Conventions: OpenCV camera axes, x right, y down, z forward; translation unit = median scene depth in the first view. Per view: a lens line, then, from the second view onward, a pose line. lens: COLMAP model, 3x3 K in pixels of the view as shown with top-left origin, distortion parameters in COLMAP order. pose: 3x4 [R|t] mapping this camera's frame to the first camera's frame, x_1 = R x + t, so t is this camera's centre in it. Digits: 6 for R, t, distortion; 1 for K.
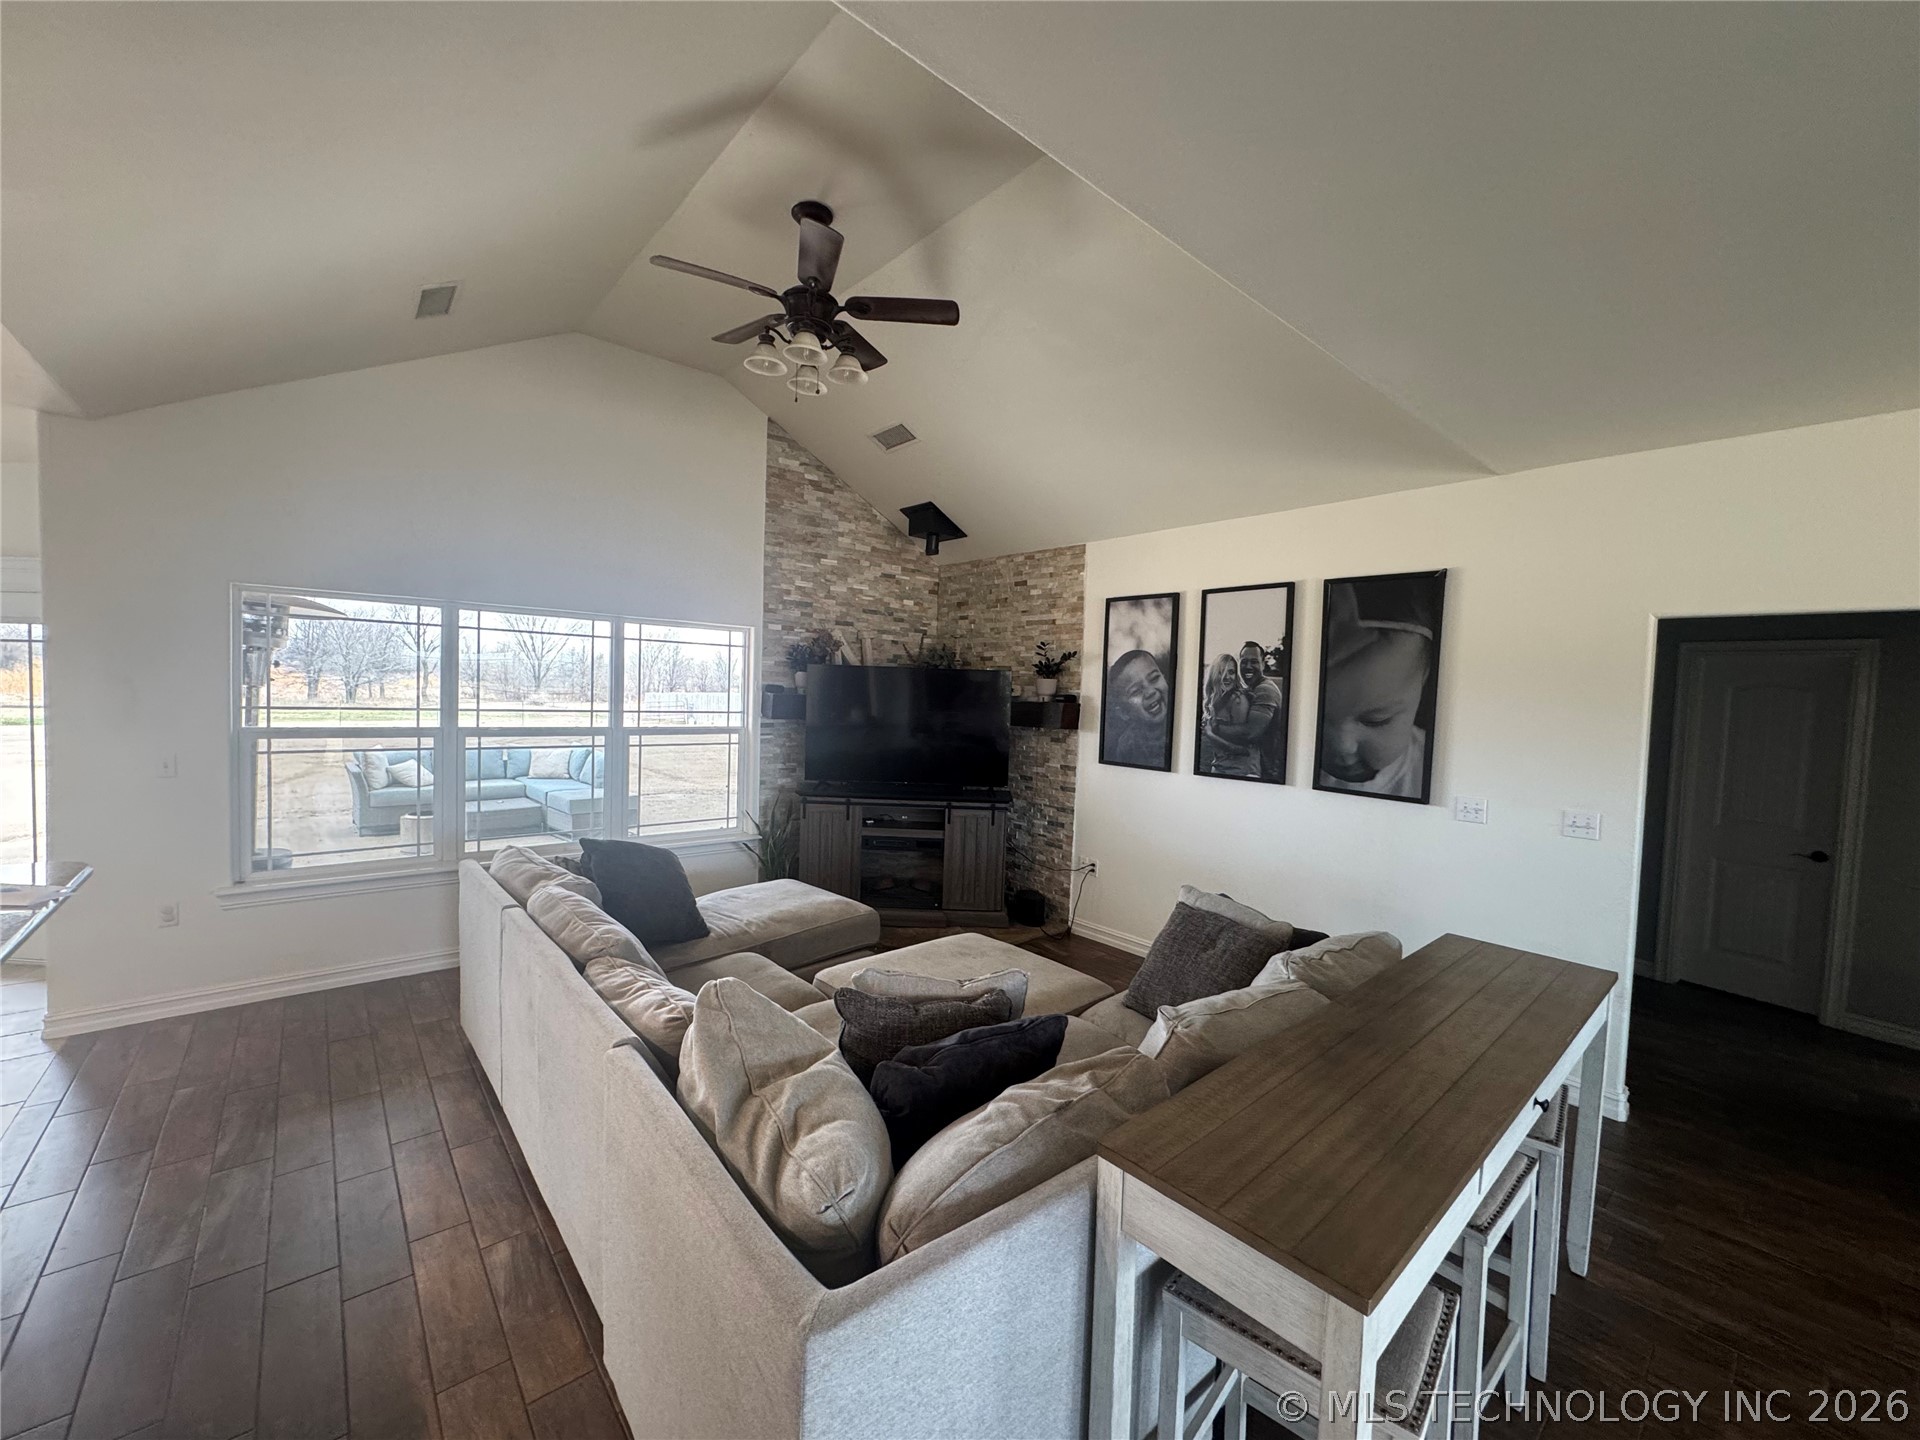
lens RADIAL K [[762.4, 0, 963.0], [0, 762.4, 721.4], [0, 0, 1]] dist [-0.000972, 0.000036]
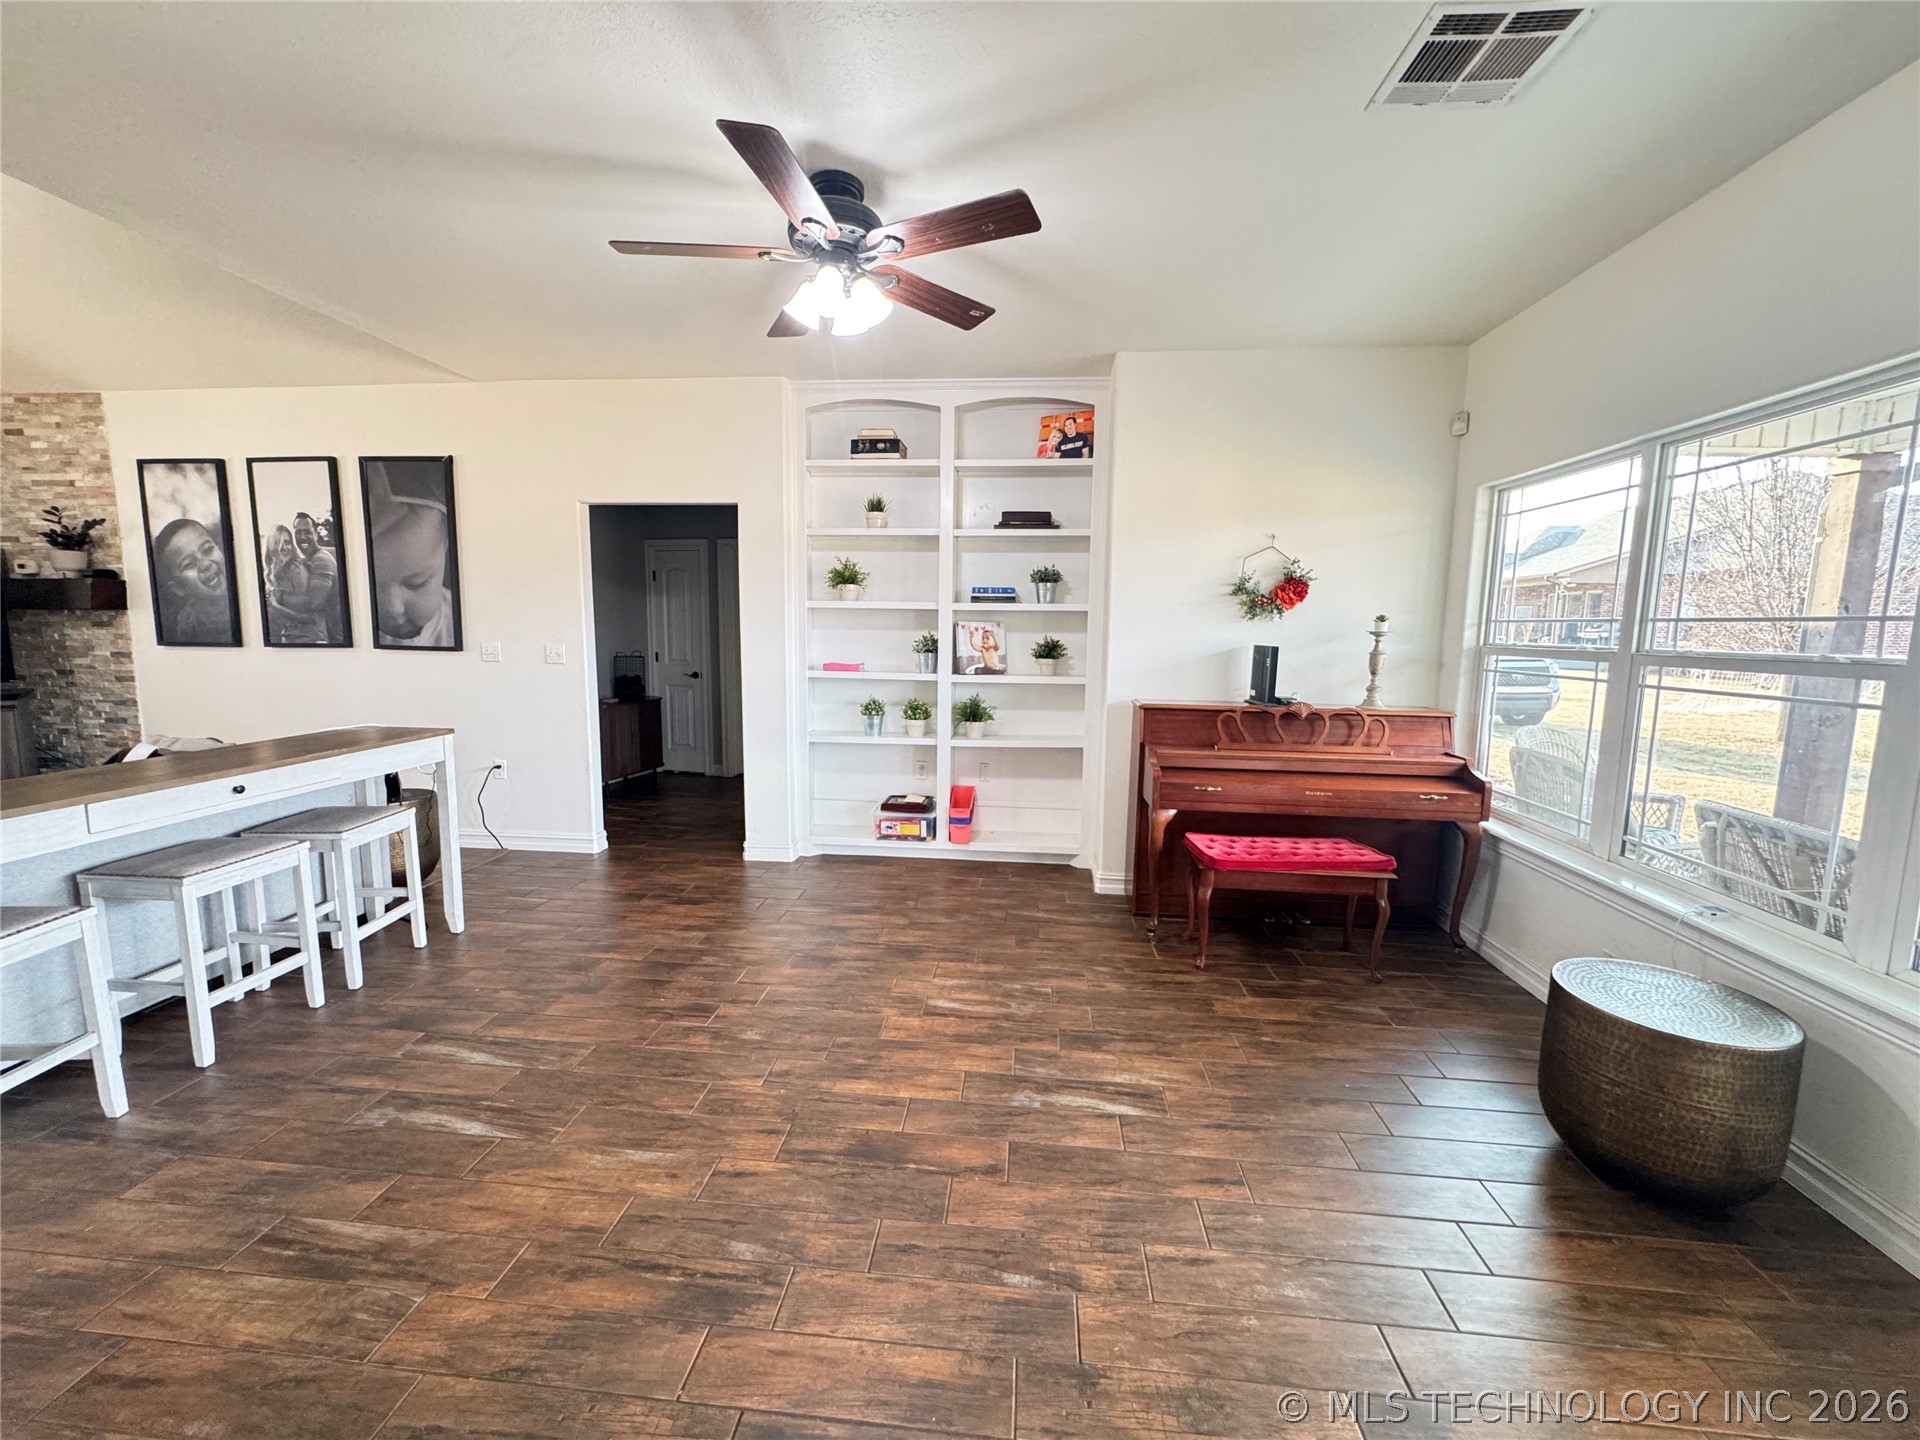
lens RADIAL K [[762.4, 0, 958.7], [0, 762.4, 720.5], [0, 0, 1]] dist [-0.000972, 0.000036]
pose [[0.722884, -0.112101, 0.681815, 0.233332], [0.042629, 0.992107, 0.117922, 0.075315], [-0.689653, -0.056179, 0.721958, -0.312556]]
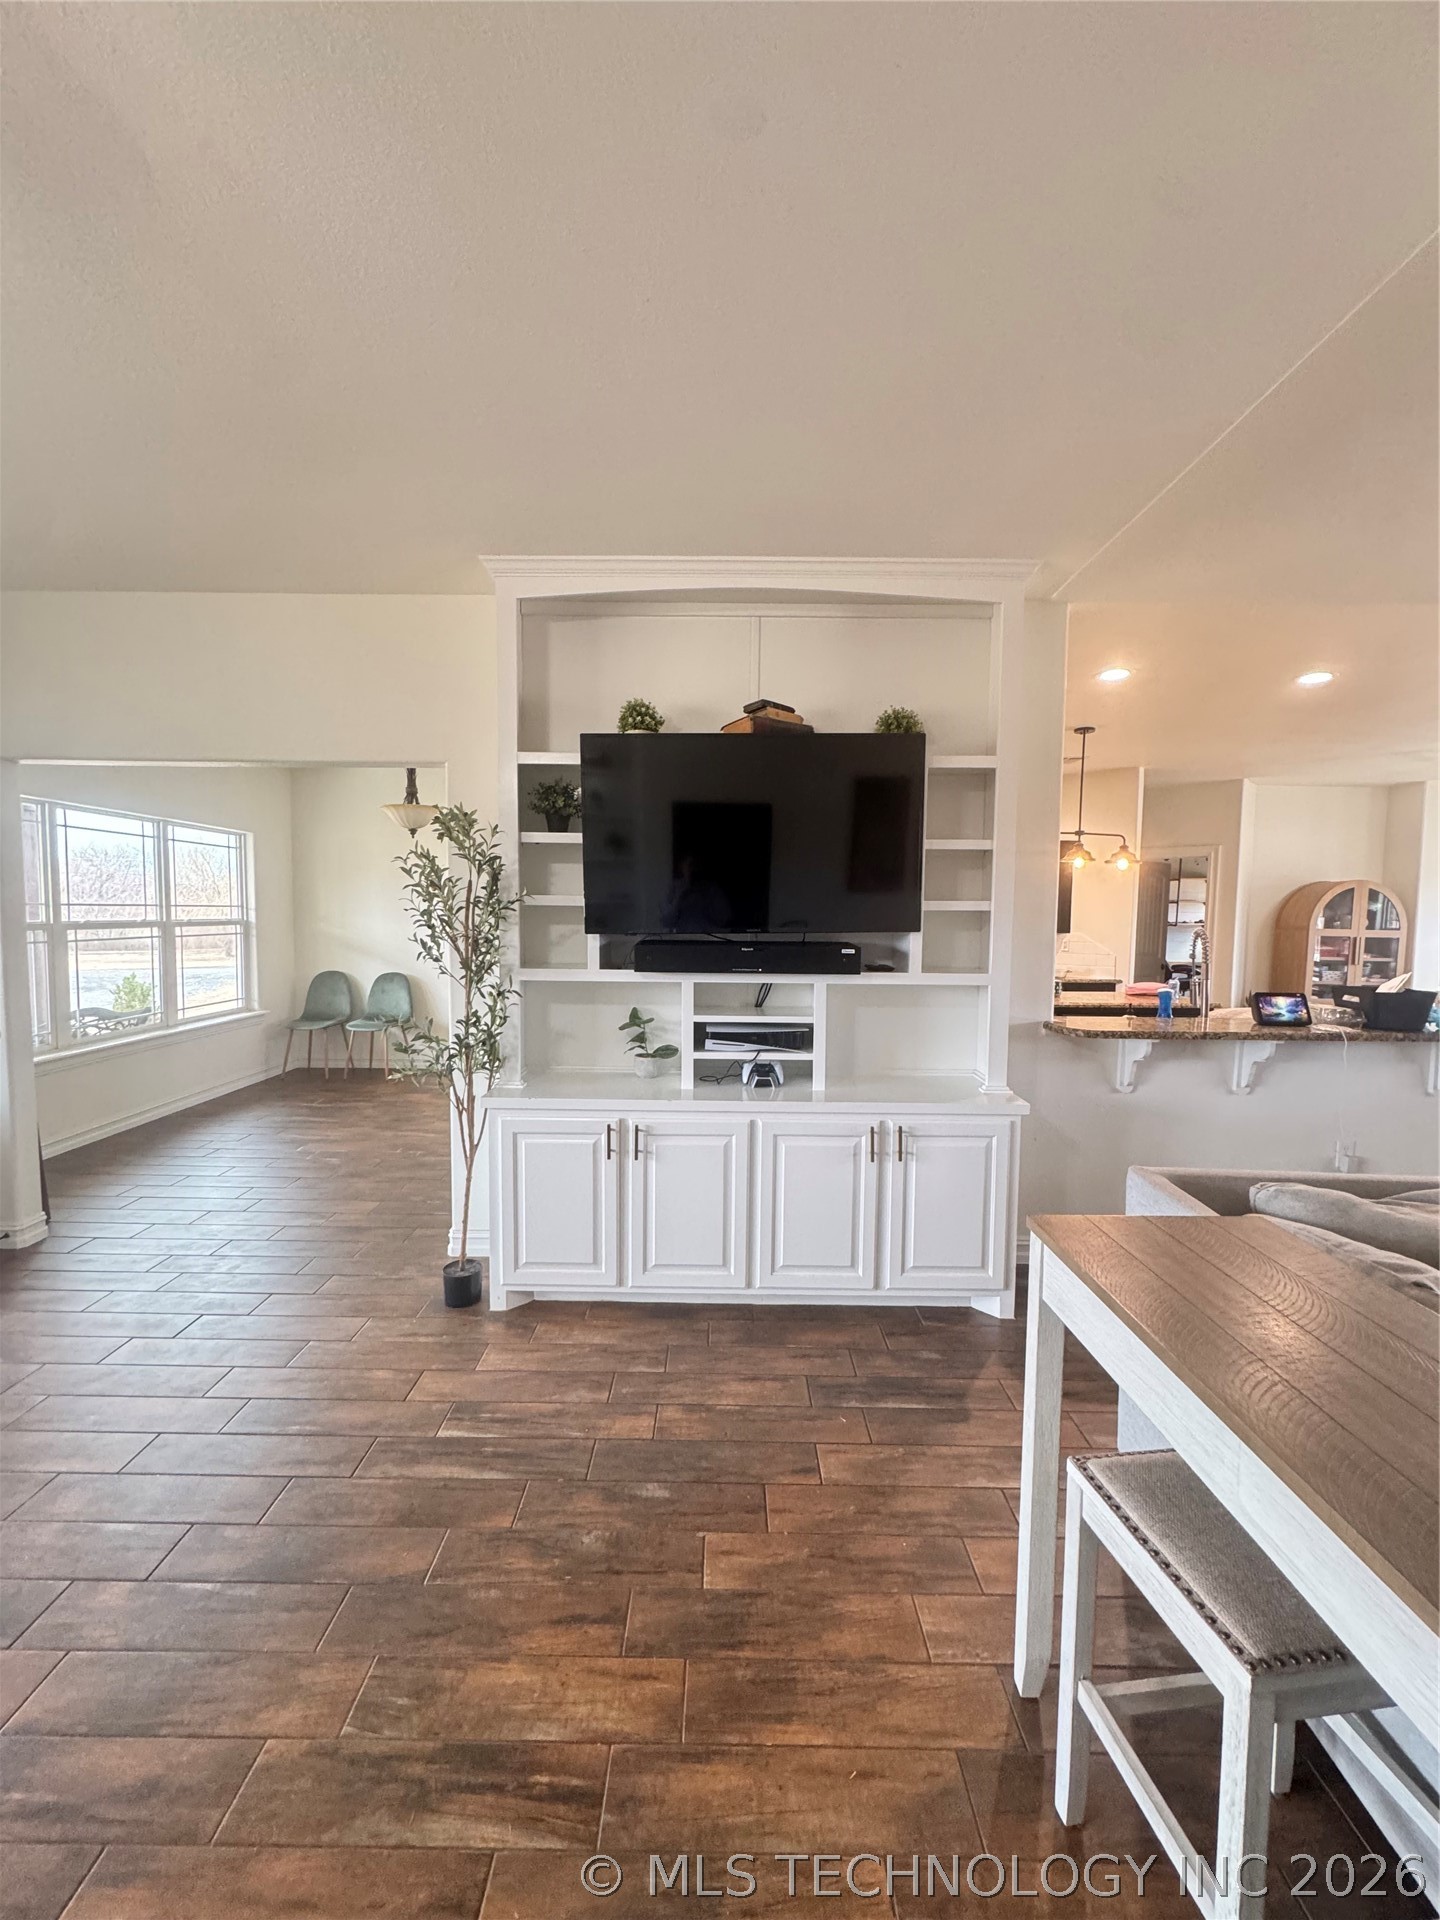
lens RADIAL K [[762.4, 0, 722.3], [0, 762.4, 960.4], [0, 0, 1]] dist [-0.000972, 0.000036]
pose [[-0.654748, 0.007700, -0.755808, 0.365505], [-0.065509, 0.995607, 0.066893, 0.040636], [0.753003, 0.093311, -0.651367, 0.264153]]
